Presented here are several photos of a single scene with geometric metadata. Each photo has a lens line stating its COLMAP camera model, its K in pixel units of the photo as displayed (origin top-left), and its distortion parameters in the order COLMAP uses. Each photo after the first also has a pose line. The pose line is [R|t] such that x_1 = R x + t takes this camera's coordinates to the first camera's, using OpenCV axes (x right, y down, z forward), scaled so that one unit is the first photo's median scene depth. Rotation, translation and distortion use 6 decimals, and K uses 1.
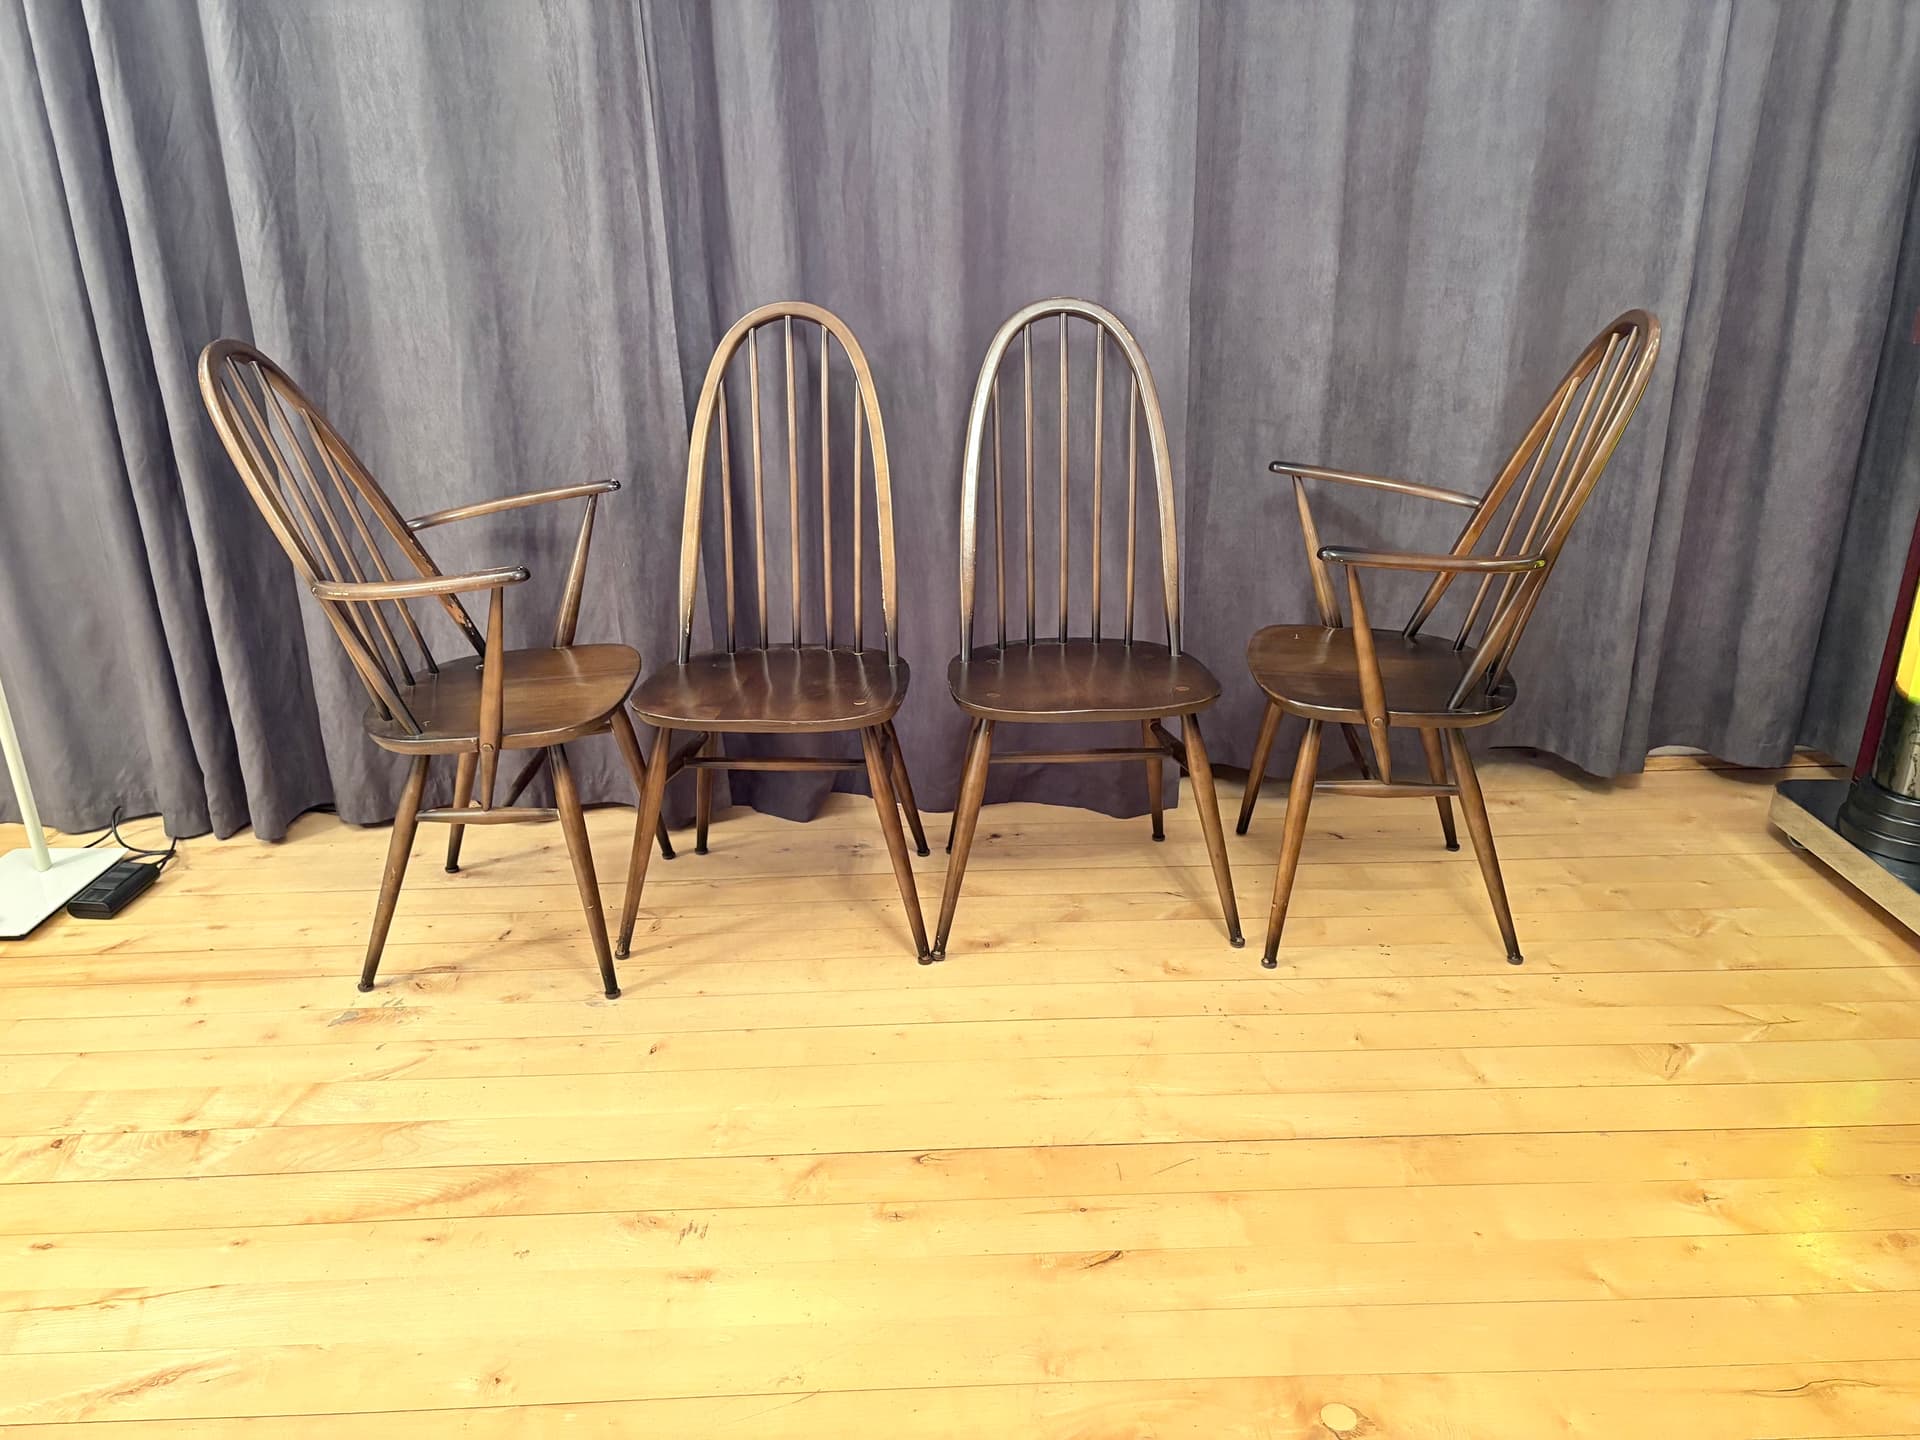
lens RADIAL K [[1458.9, 0, 952.3], [0, 1458.9, 733.1], [0, 0, 1]] dist [0.044631, -0.045180]
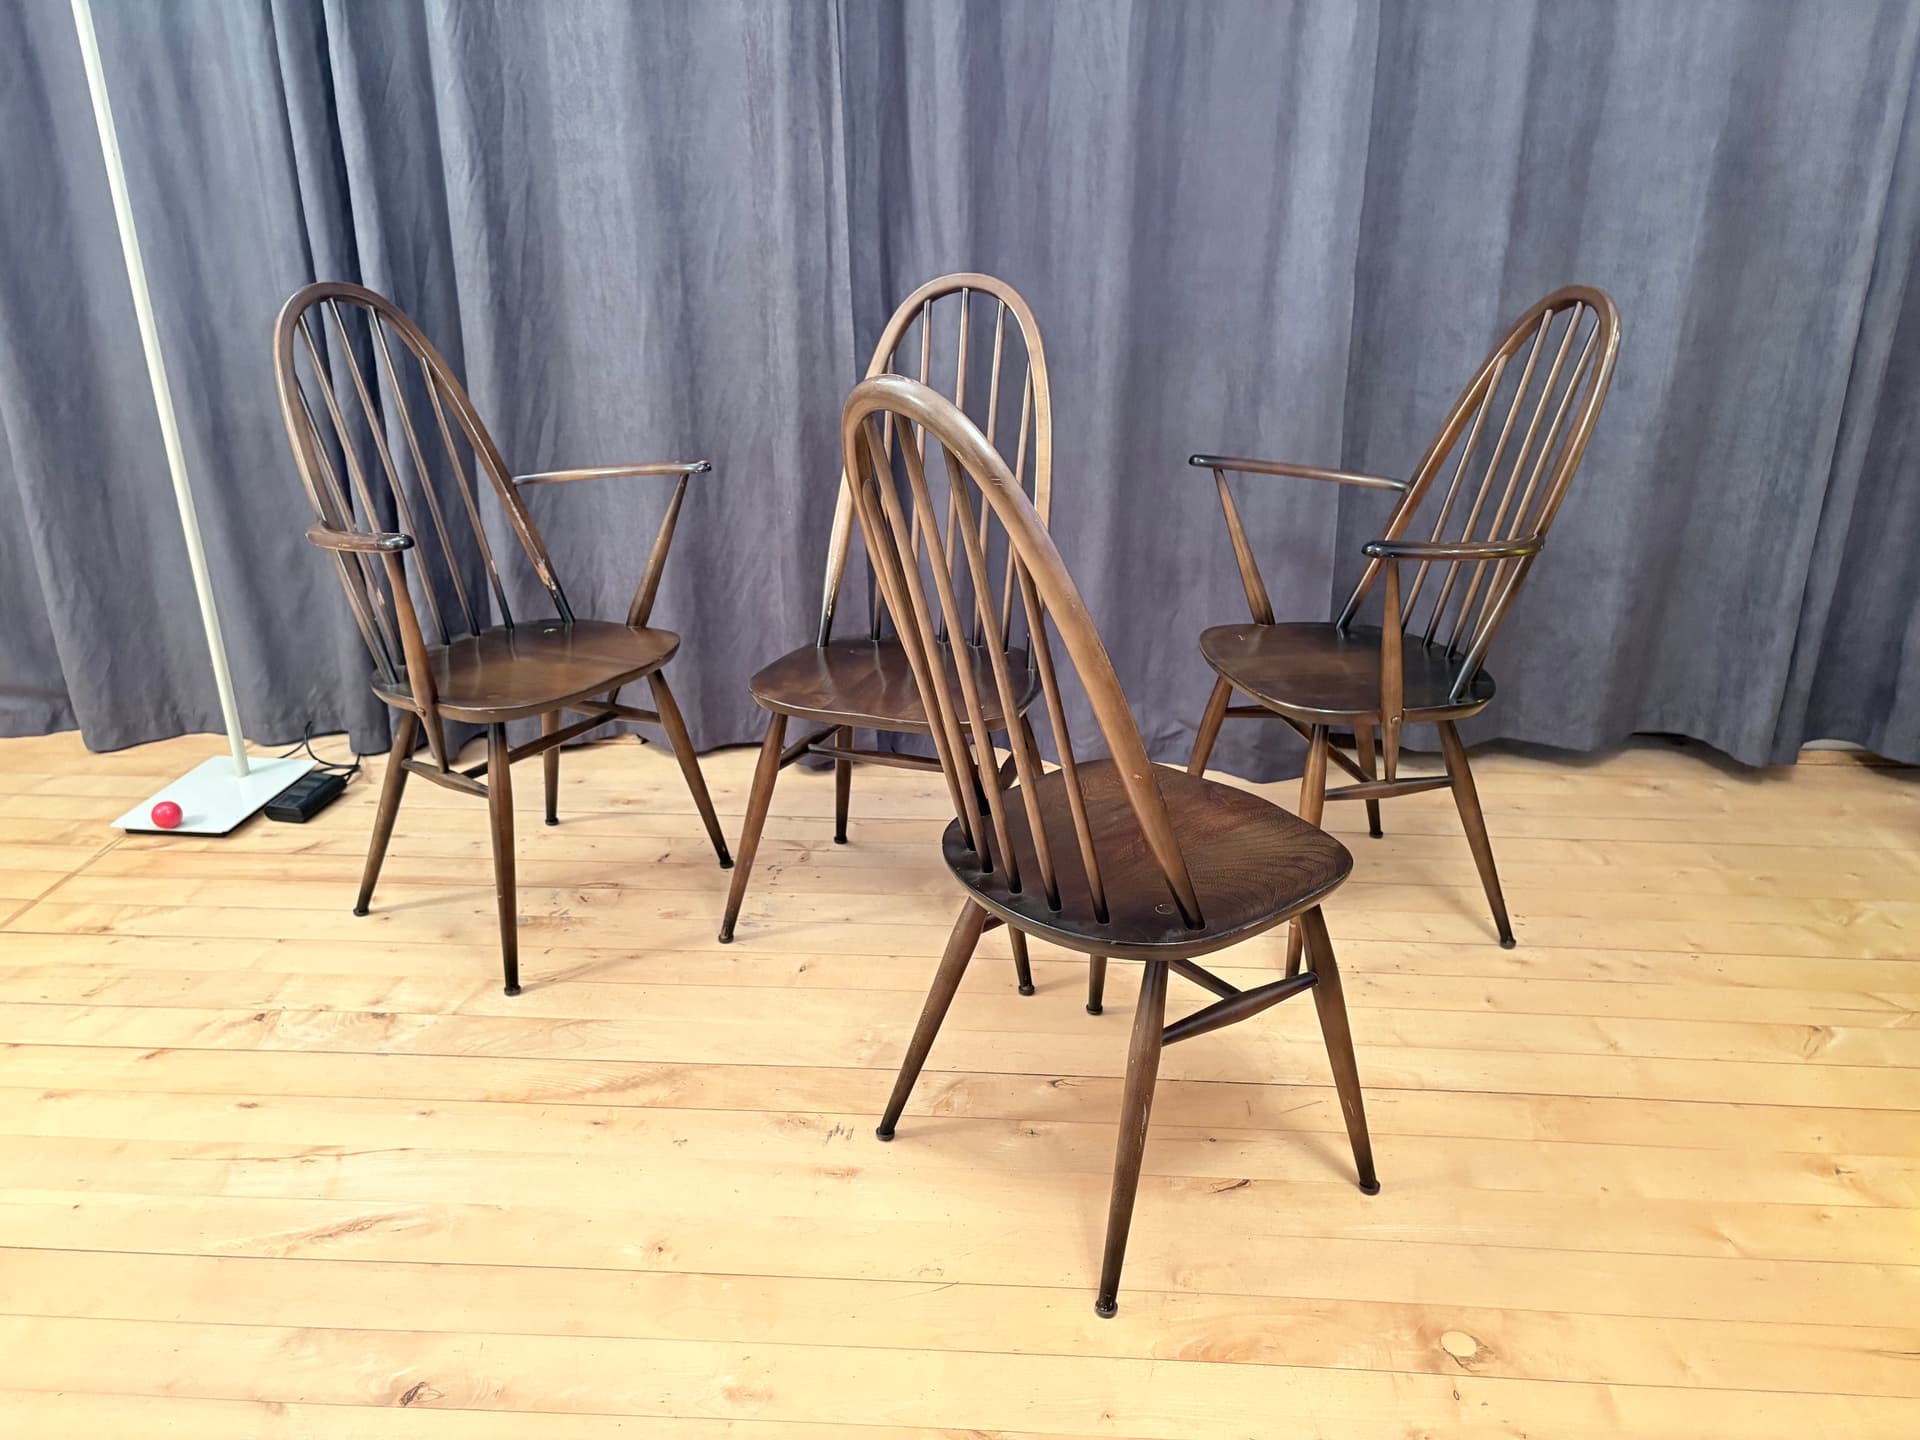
lens RADIAL K [[1458.9, 0, 962.2], [0, 1458.9, 733.5], [0, 0, 1]] dist [0.044631, -0.045180]
pose [[0.996067, 0.049815, -0.073269, -0.018182], [-0.048986, 0.998714, 0.013070, 0.023814], [0.073826, -0.009430, 0.997227, -0.031462]]
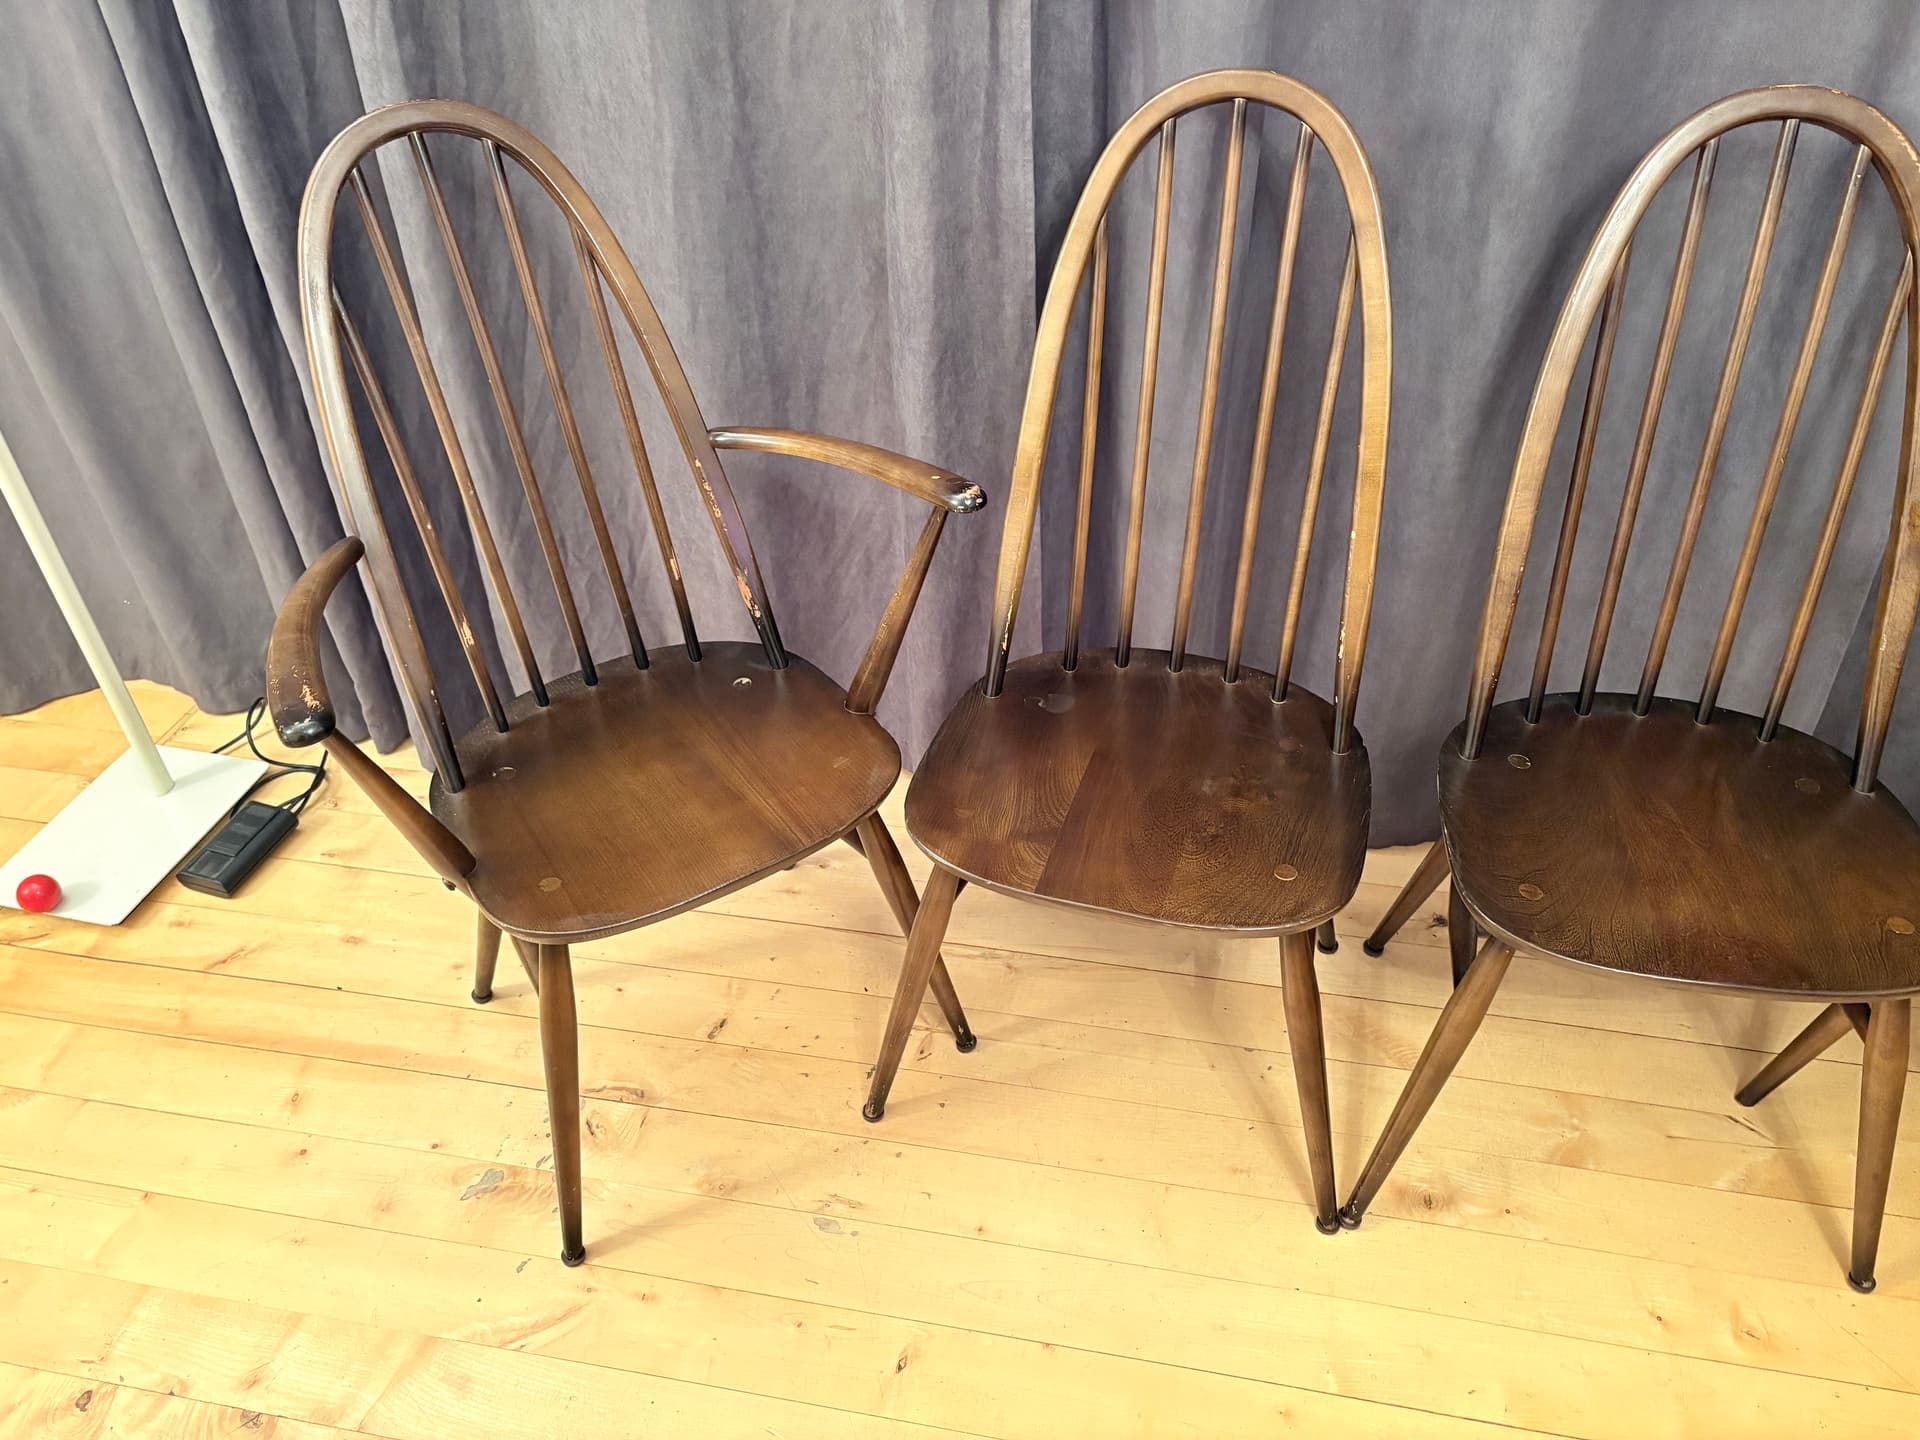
lens RADIAL K [[1458.9, 0, 958.3], [0, 1458.9, 732.8], [0, 0, 1]] dist [0.044631, -0.045180]
pose [[0.975963, 0.132146, -0.173303, -0.087678], [-0.072745, 0.947119, 0.312527, -0.221996], [0.205438, -0.292408, 0.933966, 0.402970]]
